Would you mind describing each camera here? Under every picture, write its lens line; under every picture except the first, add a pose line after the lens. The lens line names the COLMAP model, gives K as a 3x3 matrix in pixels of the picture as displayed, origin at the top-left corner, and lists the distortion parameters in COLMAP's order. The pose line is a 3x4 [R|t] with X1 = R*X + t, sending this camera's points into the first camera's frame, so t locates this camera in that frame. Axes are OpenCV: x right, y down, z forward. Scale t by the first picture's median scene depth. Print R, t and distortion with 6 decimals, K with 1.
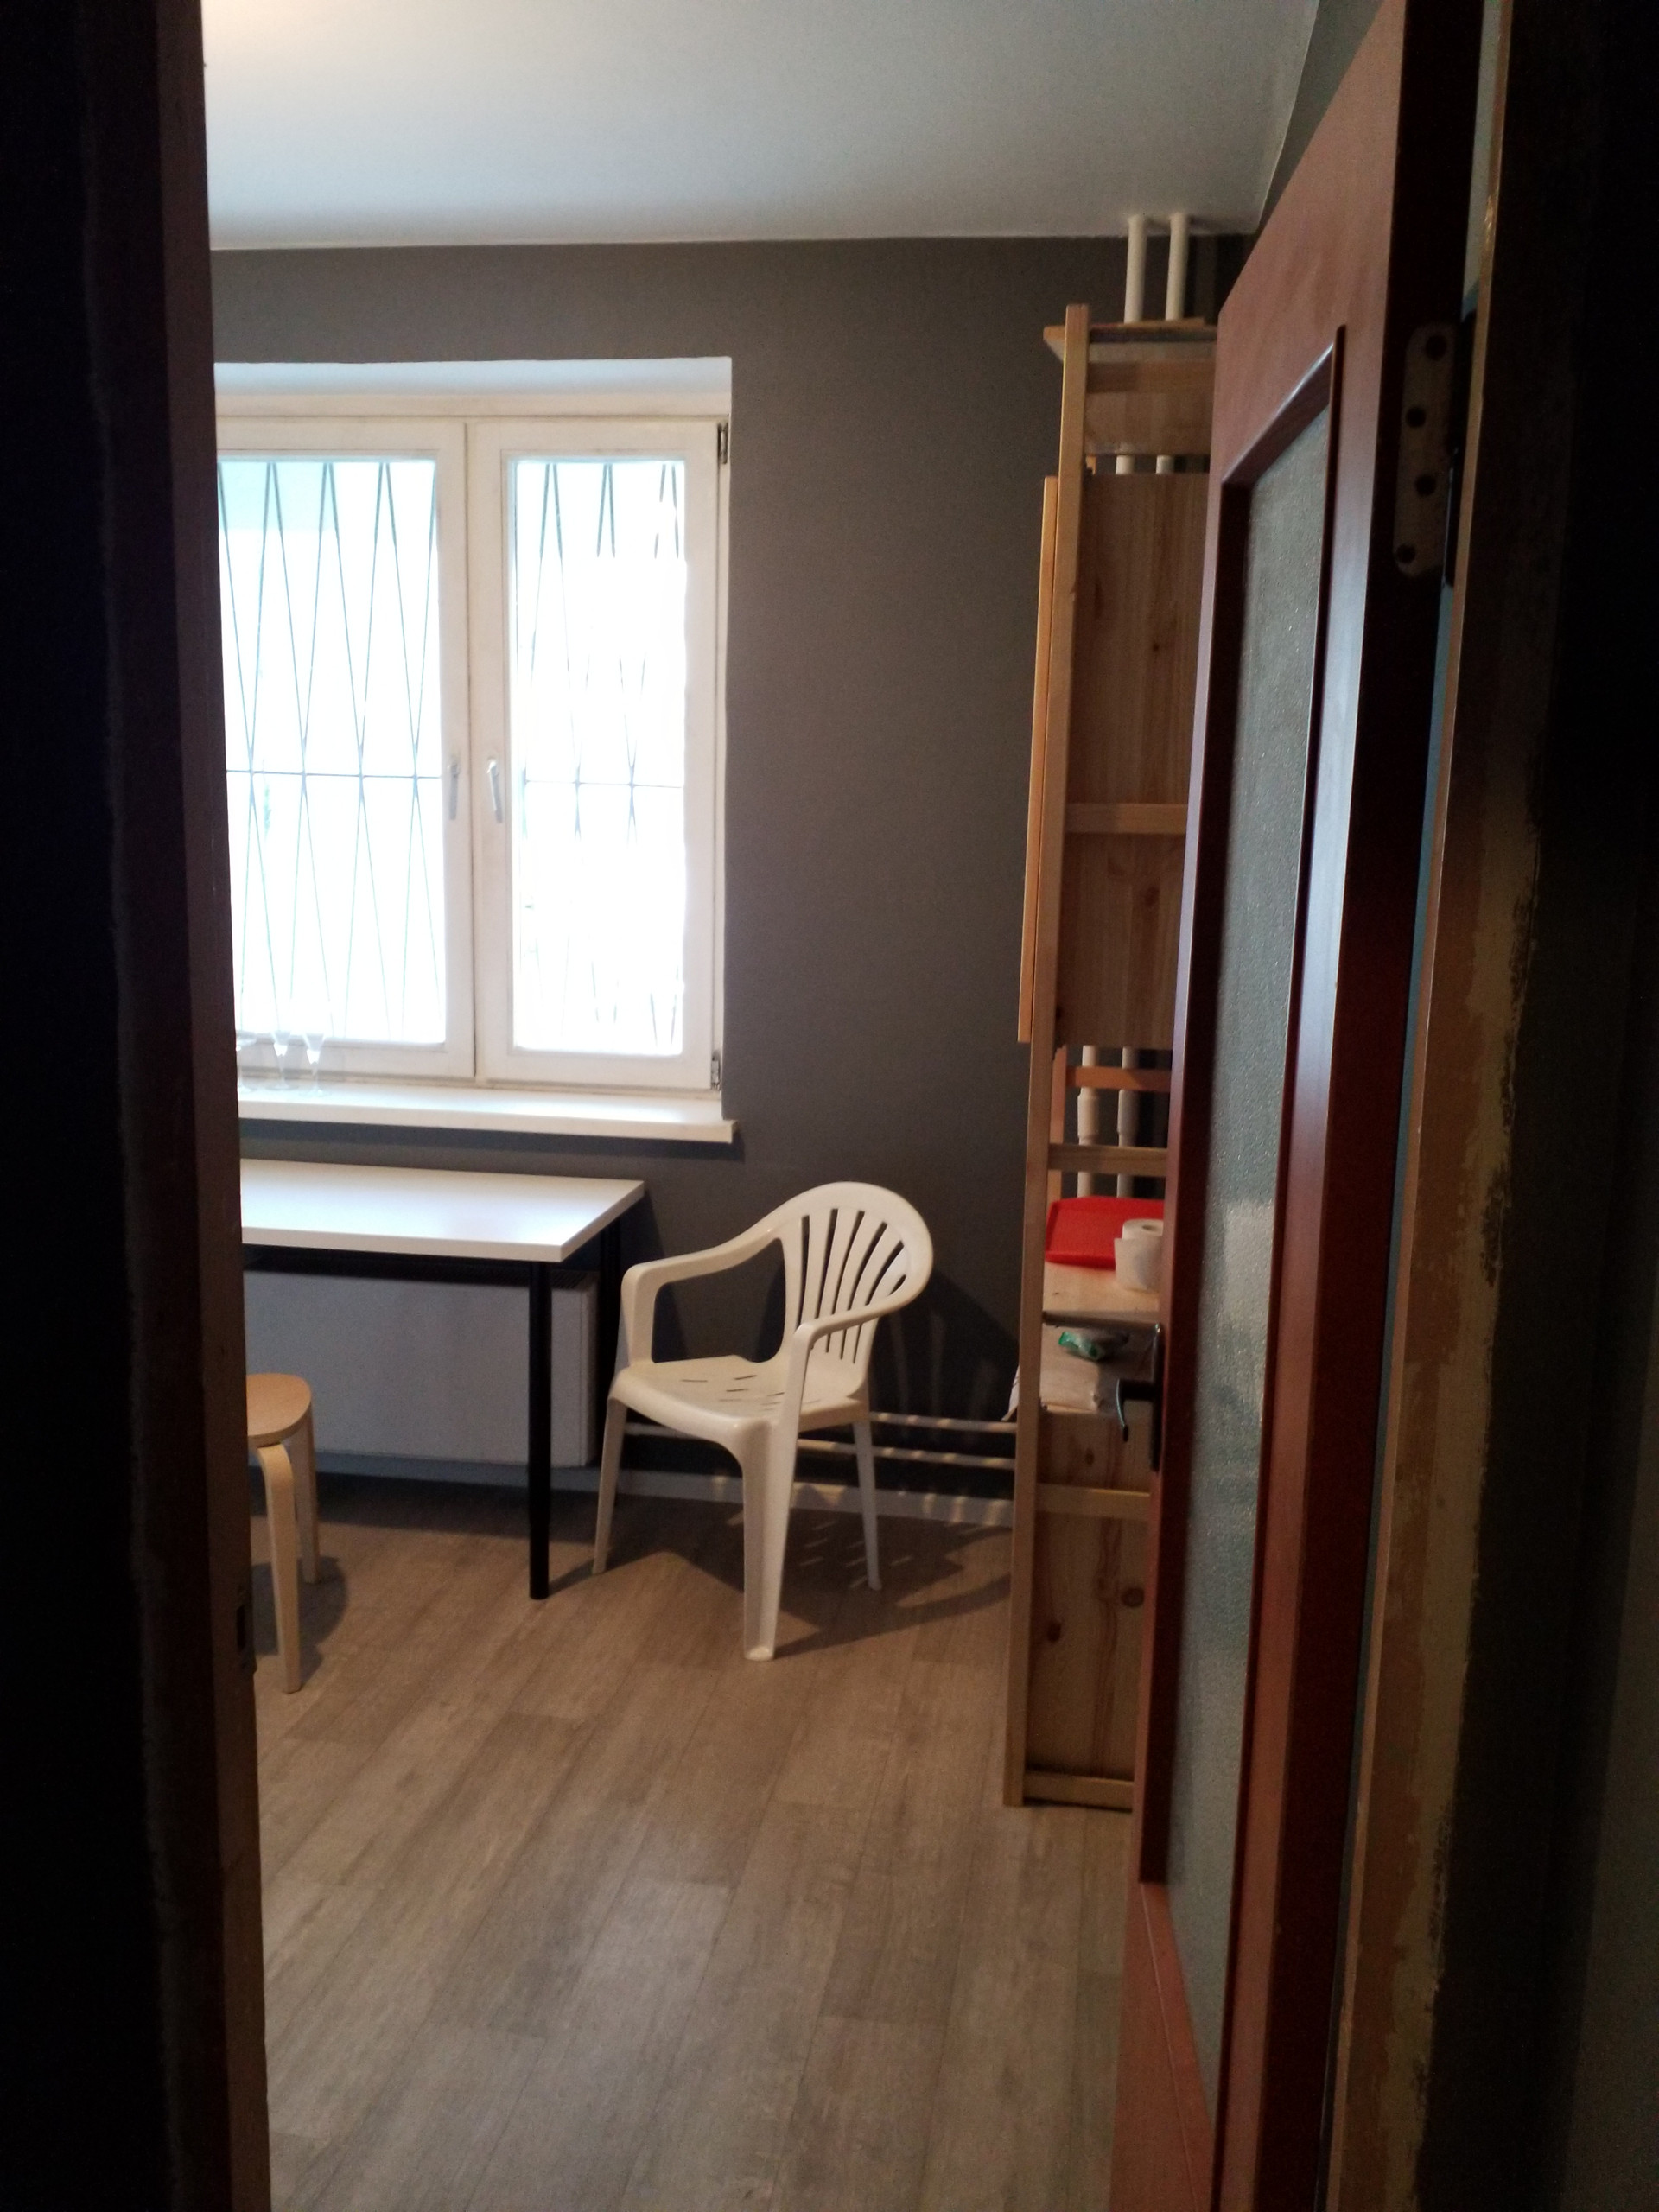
lens RADIAL K [[1796.0, 0, 834.6], [0, 1796.0, 1053.4], [0, 0, 1]] dist [0.001424, -0.003891]
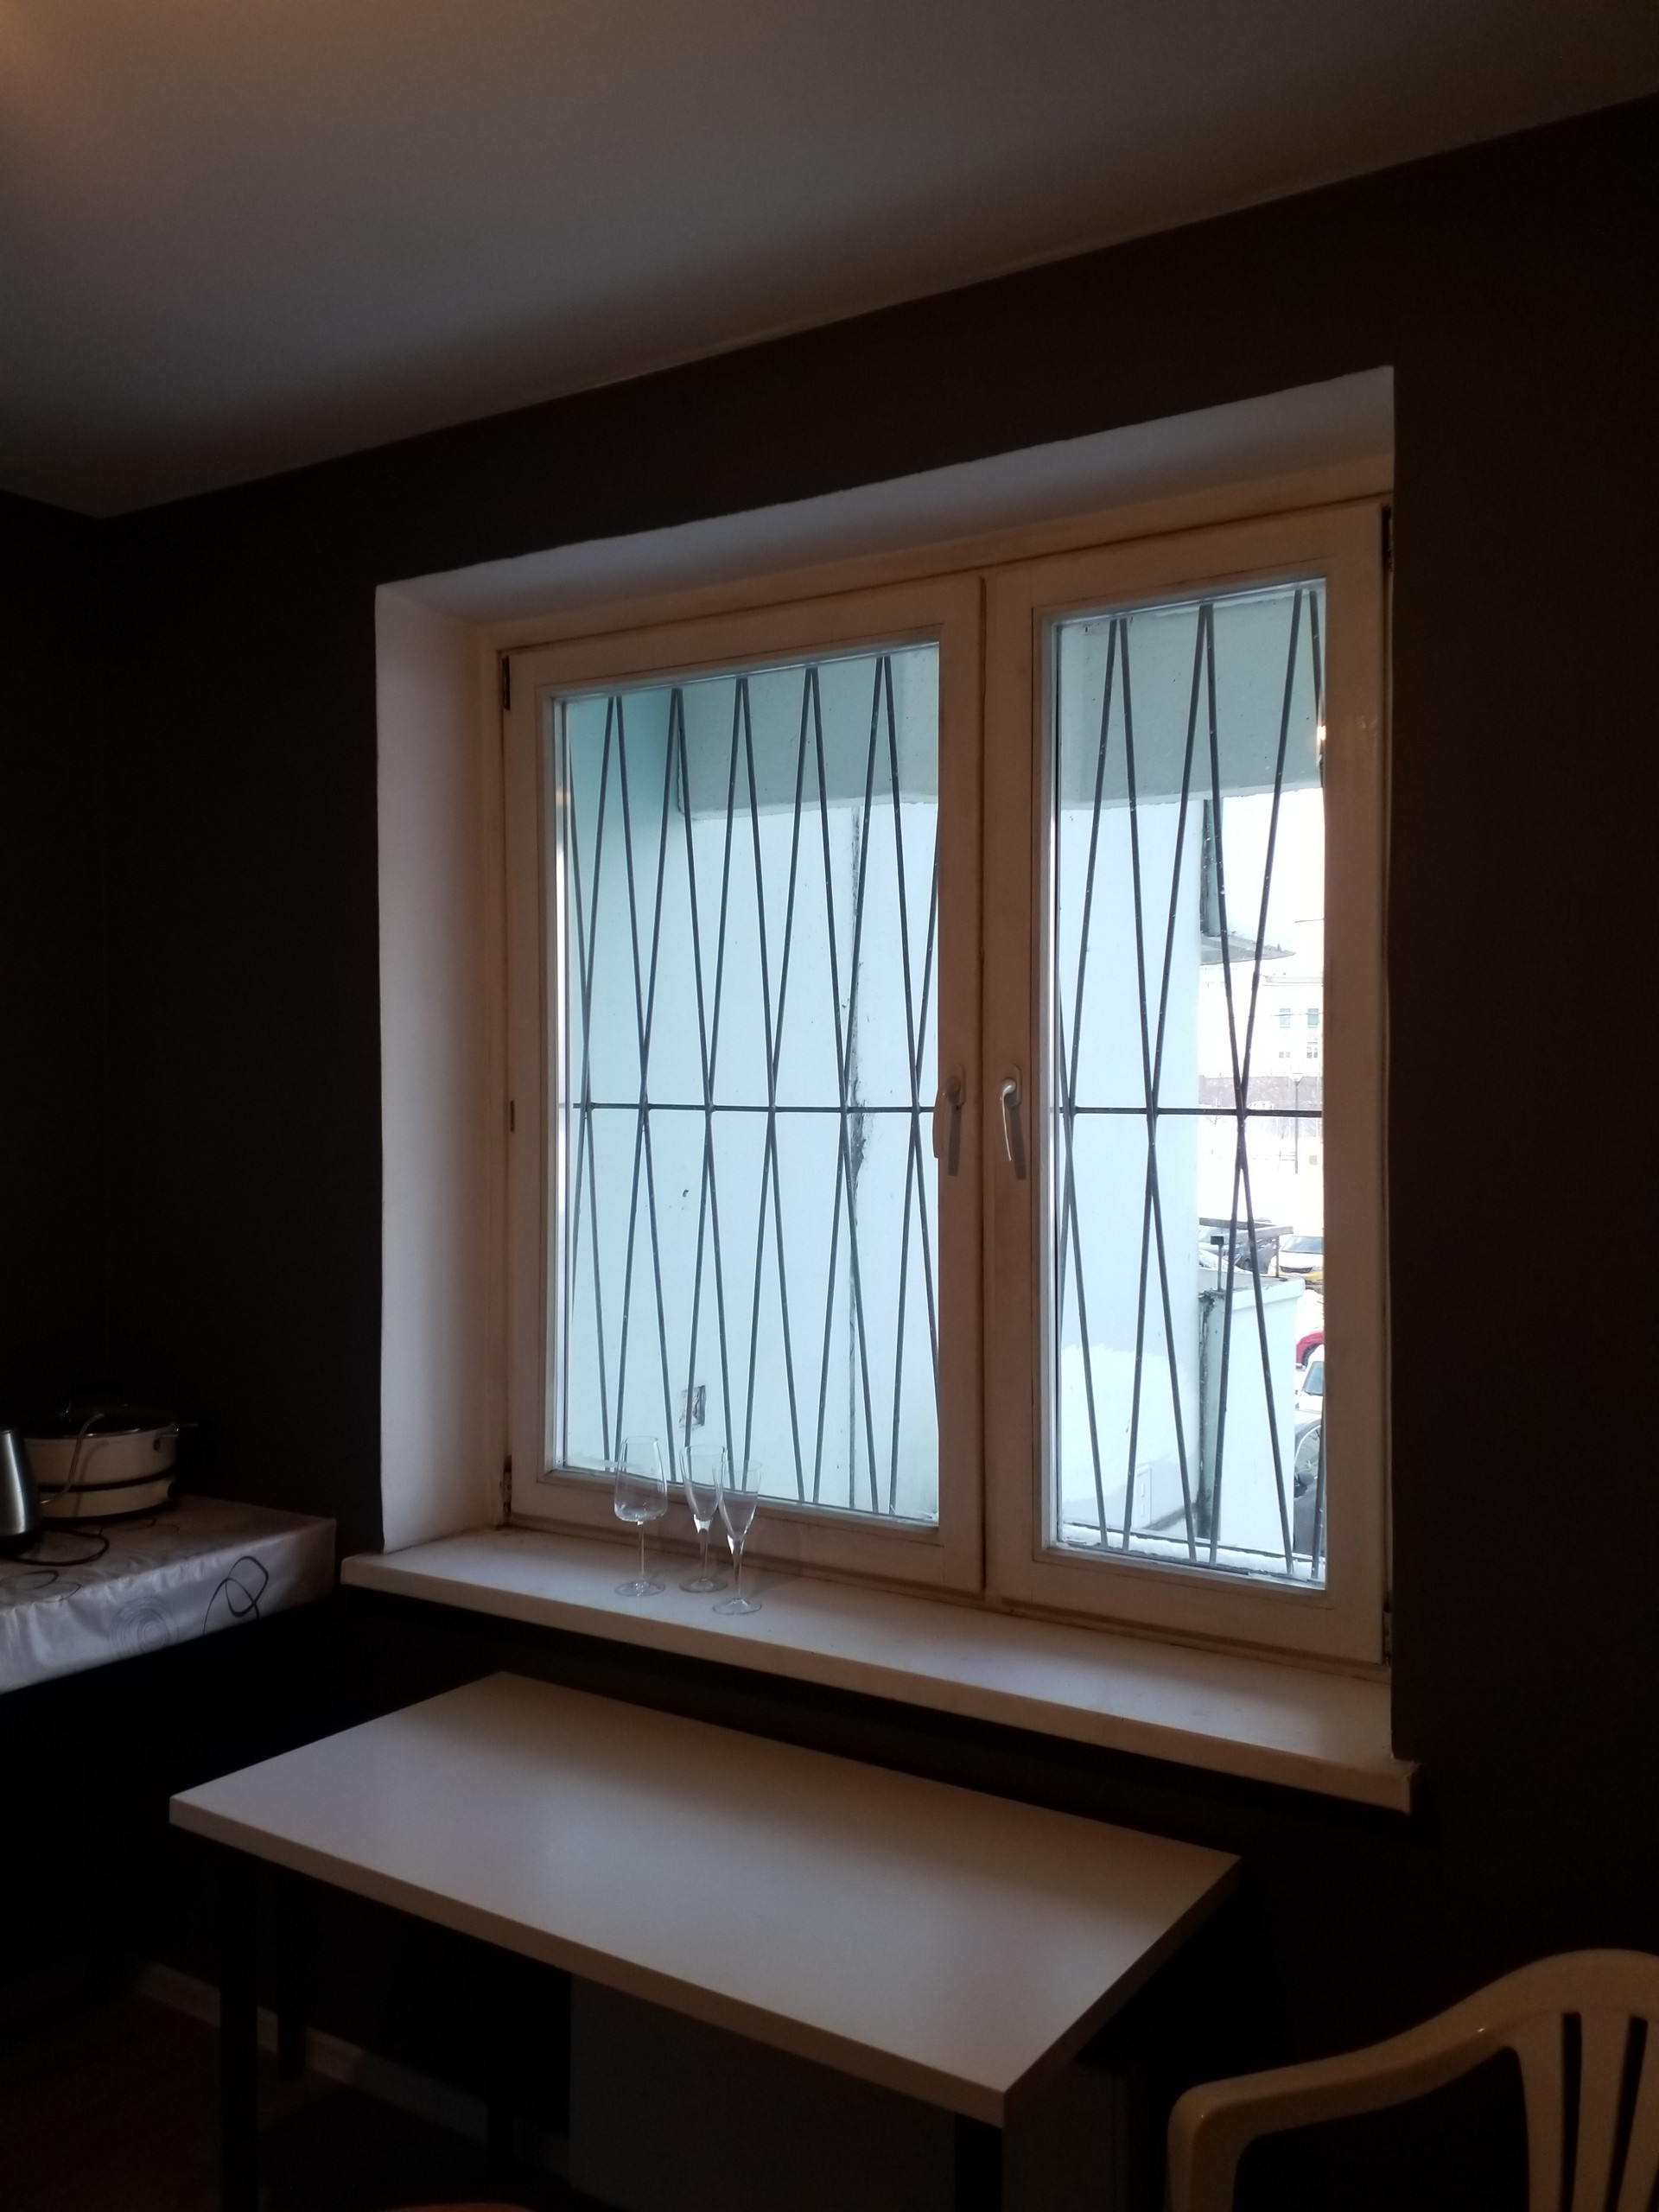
lens RADIAL K [[1765.4, 0, 828.4], [0, 1765.4, 1095.0], [0, 0, 1]] dist [0.145997, -0.217736]
pose [[0.913260, -0.025597, -0.406573, 0.004304], [-0.042279, 0.986679, -0.157089, -0.059034], [0.405178, 0.160653, 0.900012, 0.421153]]
